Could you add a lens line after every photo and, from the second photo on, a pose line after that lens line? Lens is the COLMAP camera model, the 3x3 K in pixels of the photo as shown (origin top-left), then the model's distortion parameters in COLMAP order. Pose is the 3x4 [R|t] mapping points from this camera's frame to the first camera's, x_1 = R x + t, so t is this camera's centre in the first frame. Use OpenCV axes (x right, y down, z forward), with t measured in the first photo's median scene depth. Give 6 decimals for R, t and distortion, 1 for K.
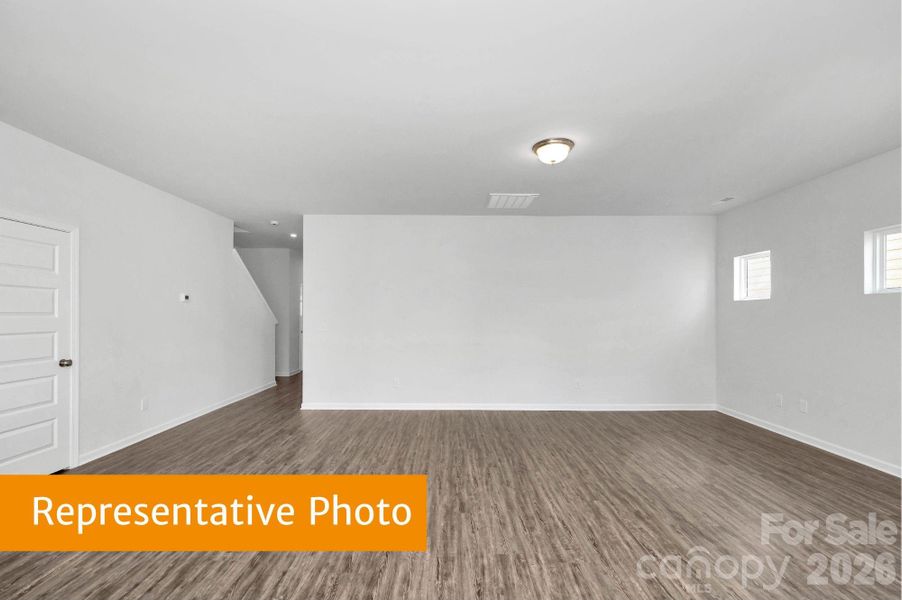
lens RADIAL K [[390.6, 0, 455.9], [0, 390.6, 314.3], [0, 0, 1]] dist [0.001266, 0.000108]
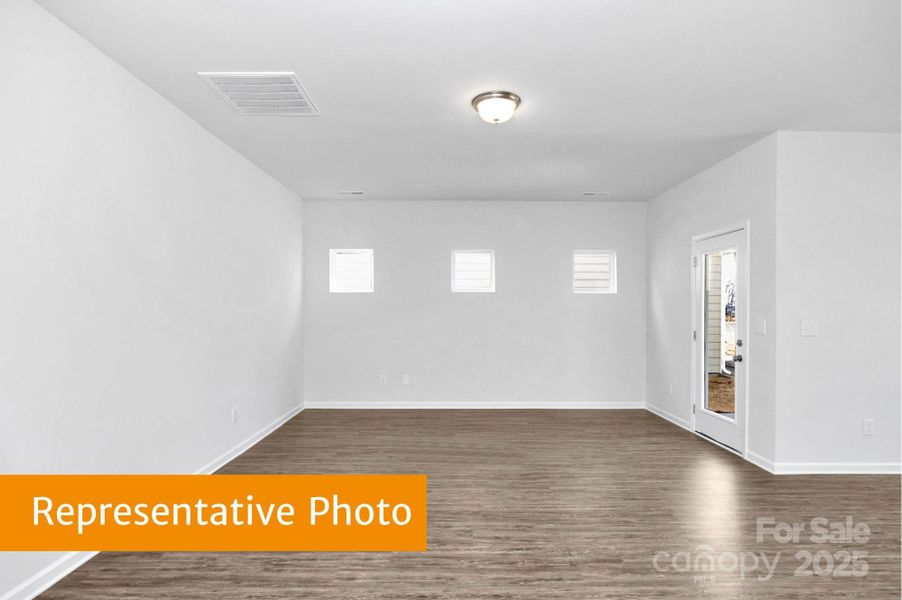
lens RADIAL K [[453.9, 0, 451.5], [0, 453.9, 309.7], [0, 0, 1]] dist [-0.000317, 0.000037]
pose [[-0.003891, -0.002795, 0.999989, -0.717818], [-0.002500, 0.999993, 0.002785, 0.008844], [-0.999989, -0.002489, -0.003898, 1.100901]]
